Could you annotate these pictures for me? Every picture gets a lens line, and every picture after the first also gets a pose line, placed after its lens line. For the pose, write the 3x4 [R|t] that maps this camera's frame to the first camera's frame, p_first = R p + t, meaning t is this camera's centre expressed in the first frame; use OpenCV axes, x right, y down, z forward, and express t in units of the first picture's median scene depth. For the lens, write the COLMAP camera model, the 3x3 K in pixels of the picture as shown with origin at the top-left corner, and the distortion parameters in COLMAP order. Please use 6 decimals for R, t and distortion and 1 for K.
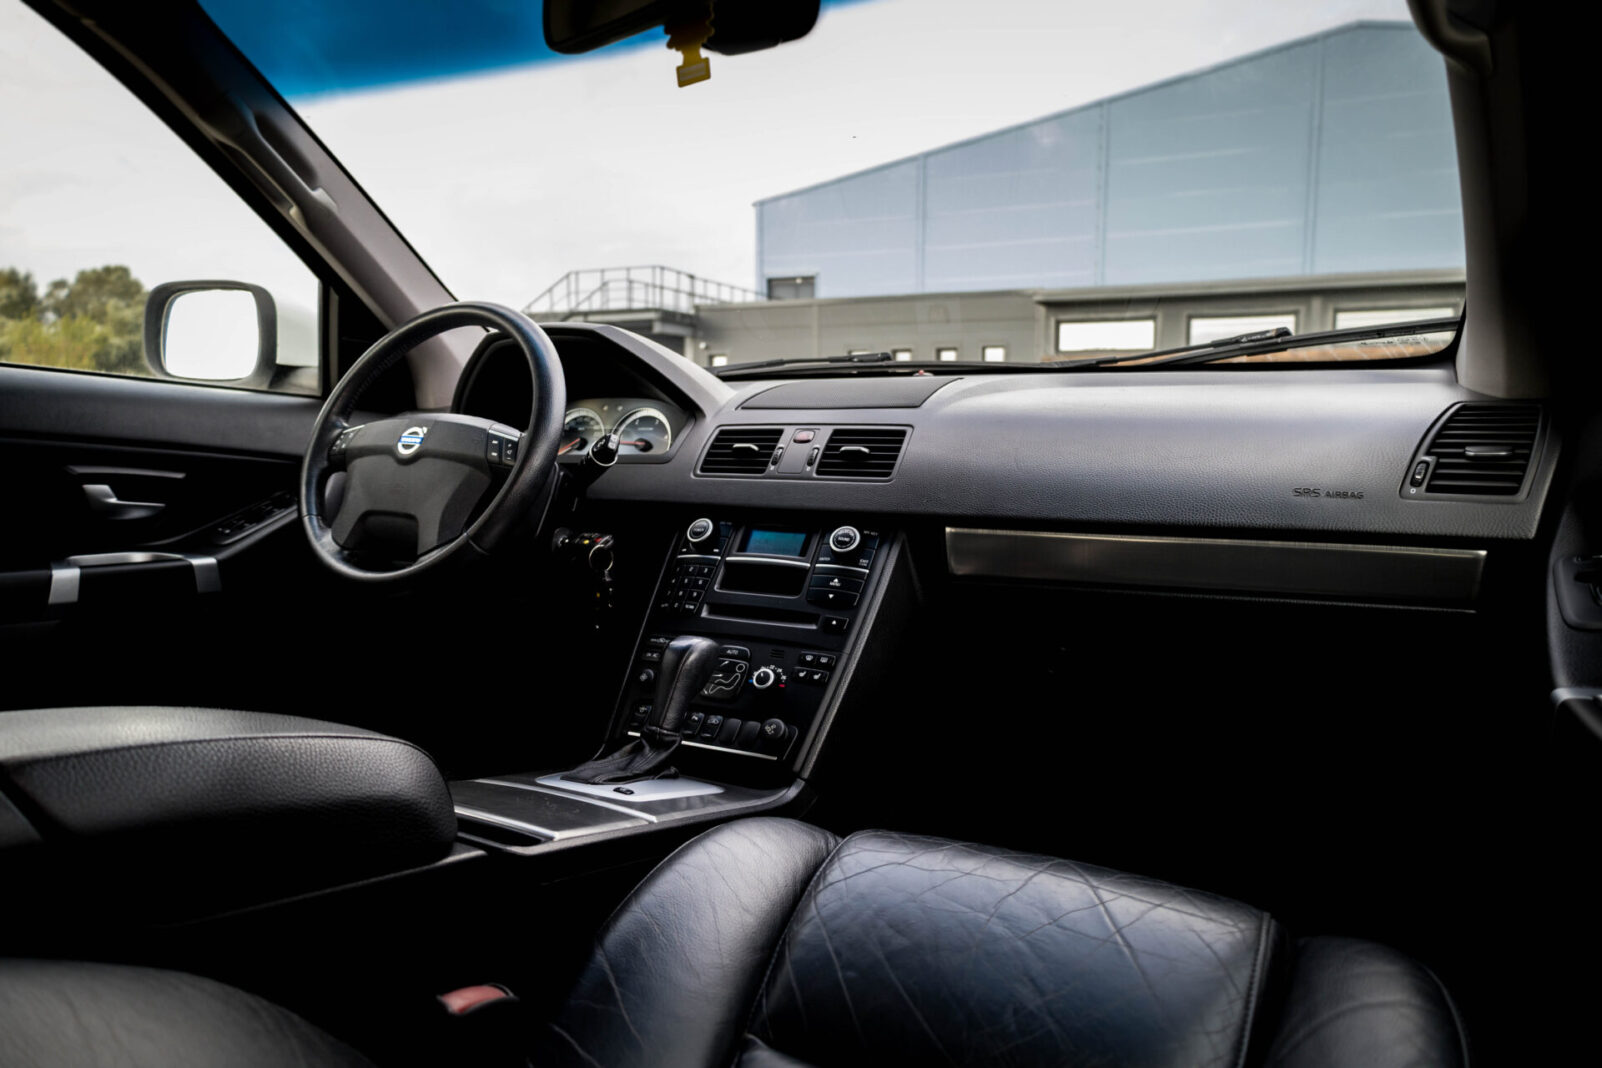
lens RADIAL K [[1042.9, 0, 801.0], [0, 1042.9, 534.0], [0, 0, 1]] dist [0.015363, 0.001952]
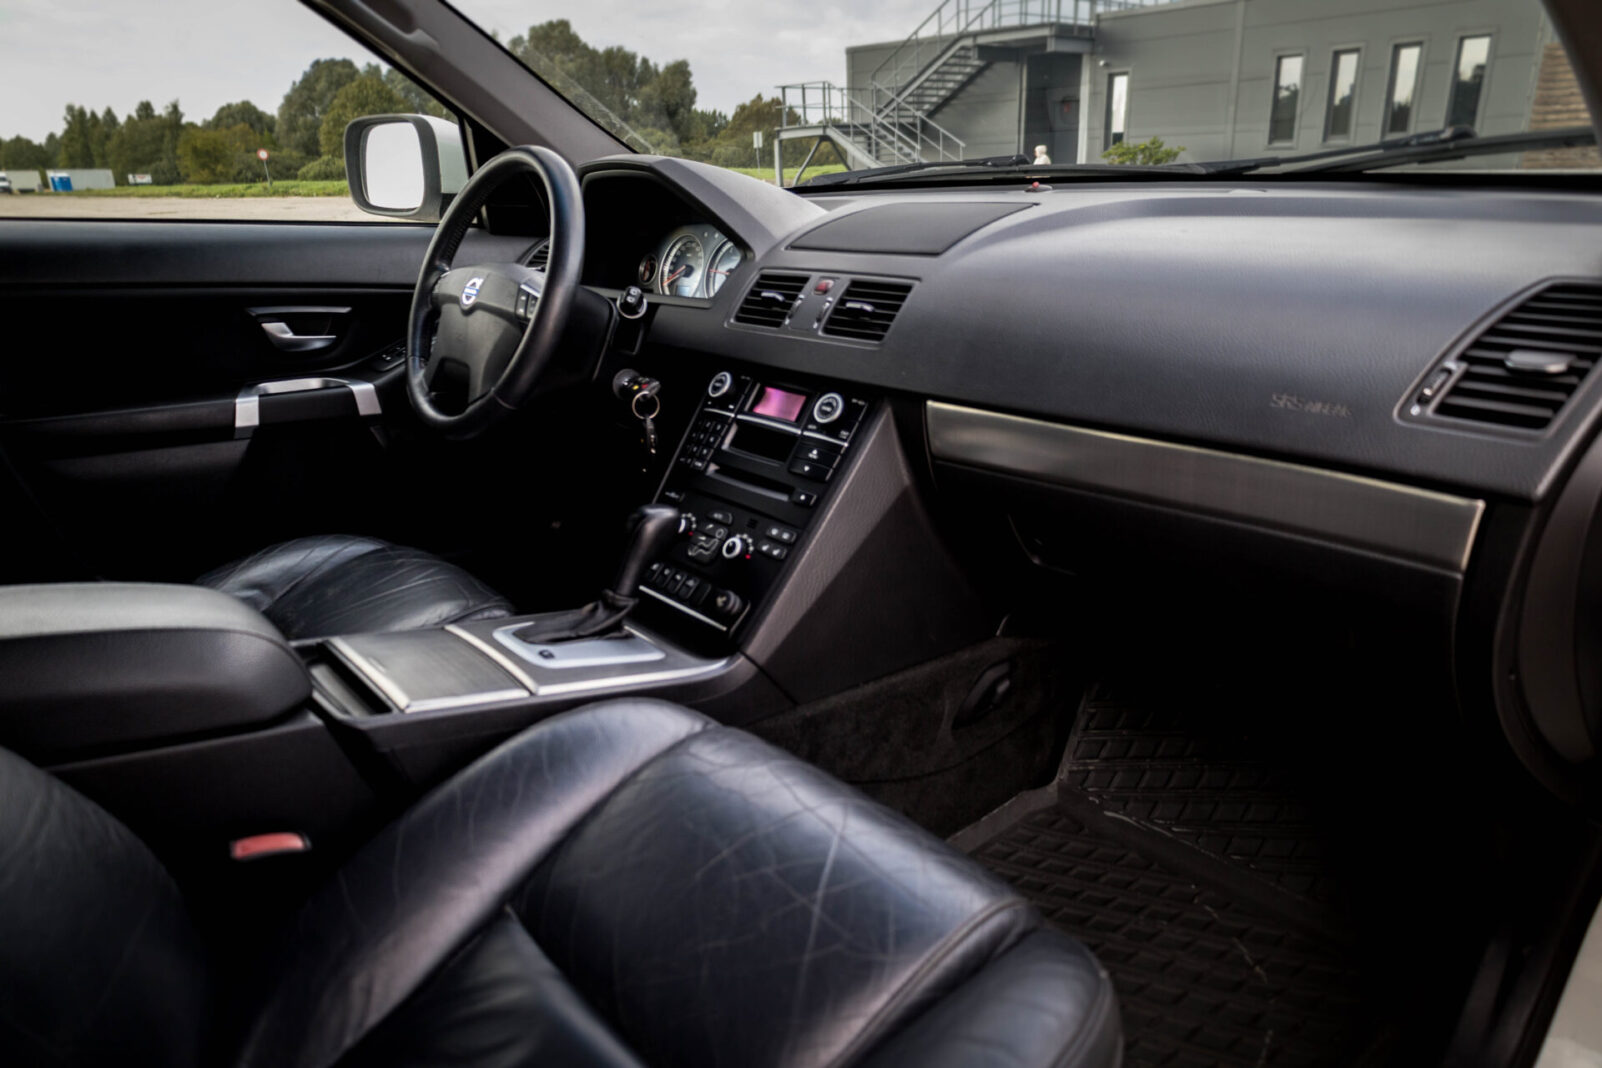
lens RADIAL K [[1042.9, 0, 801.0], [0, 1042.9, 534.0], [0, 0, 1]] dist [0.015363, 0.001952]
pose [[0.930286, 0.087318, -0.356291, 0.338275], [0.001339, 0.970443, 0.241327, -0.104370], [0.366832, -0.224980, 0.902673, 0.099265]]
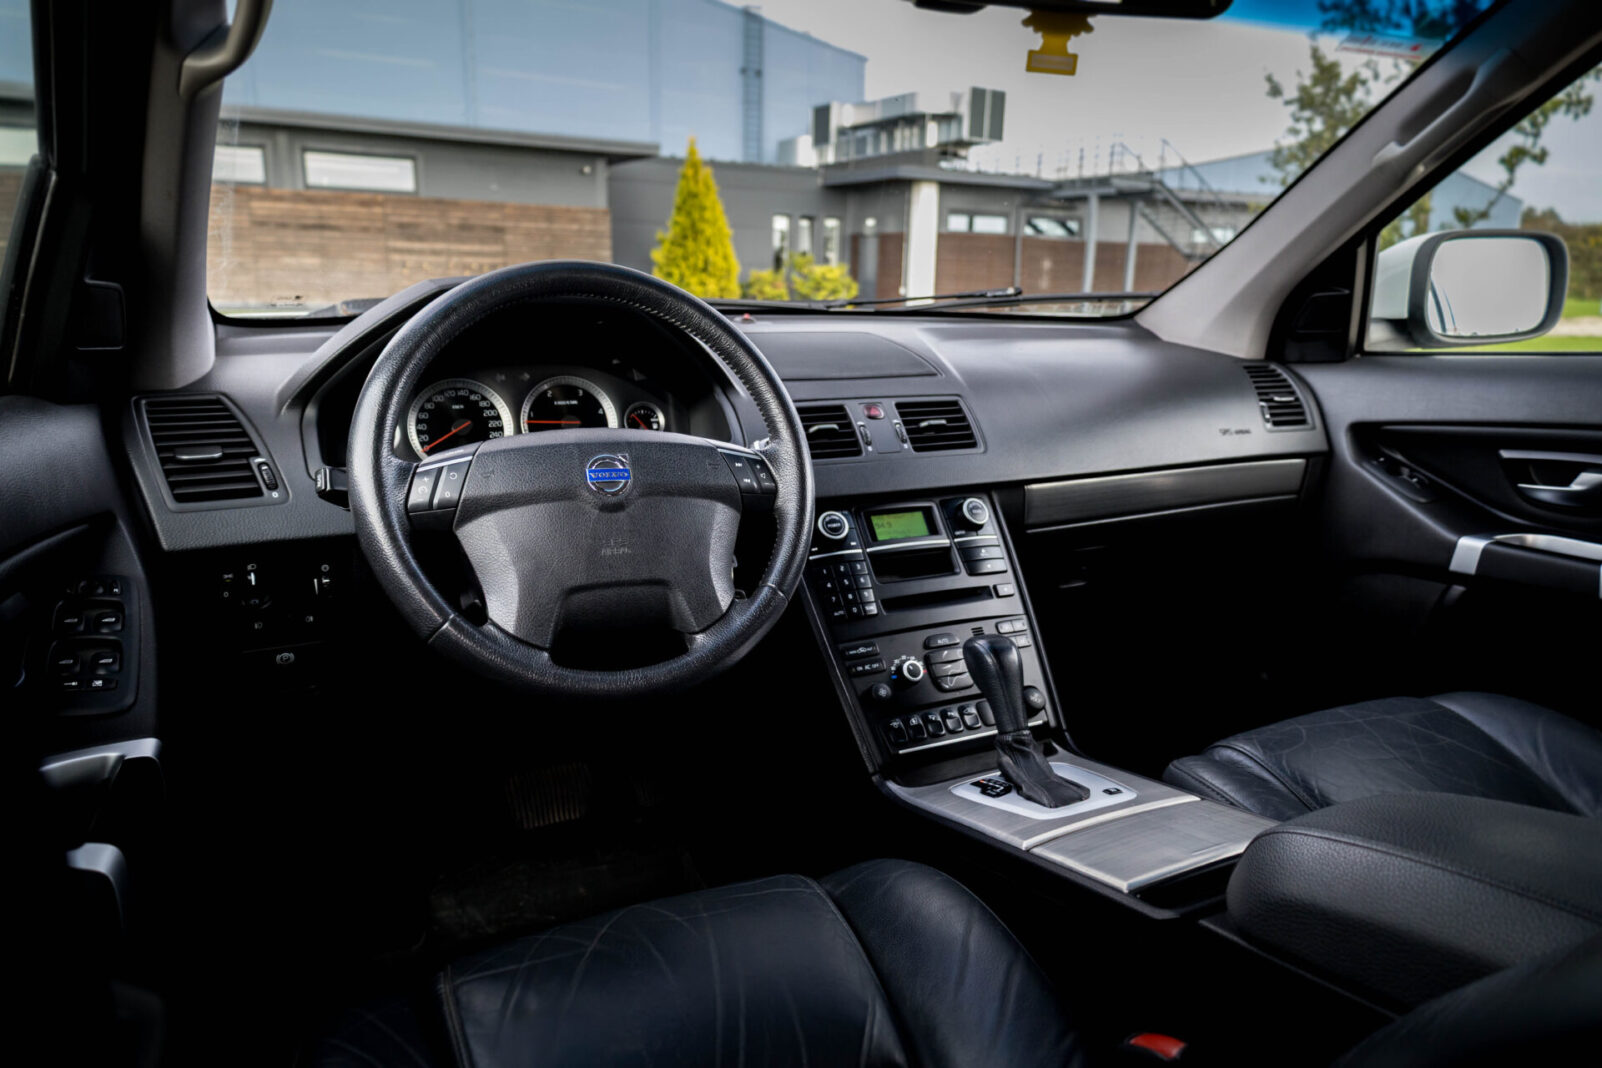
lens RADIAL K [[1042.9, 0, 801.0], [0, 1042.9, 534.0], [0, 0, 1]] dist [0.015363, 0.001952]
pose [[0.575625, -0.190580, 0.795195, -0.843968], [0.062486, 0.979870, 0.189608, -0.171824], [-0.815323, -0.059454, 0.575946, 0.485203]]
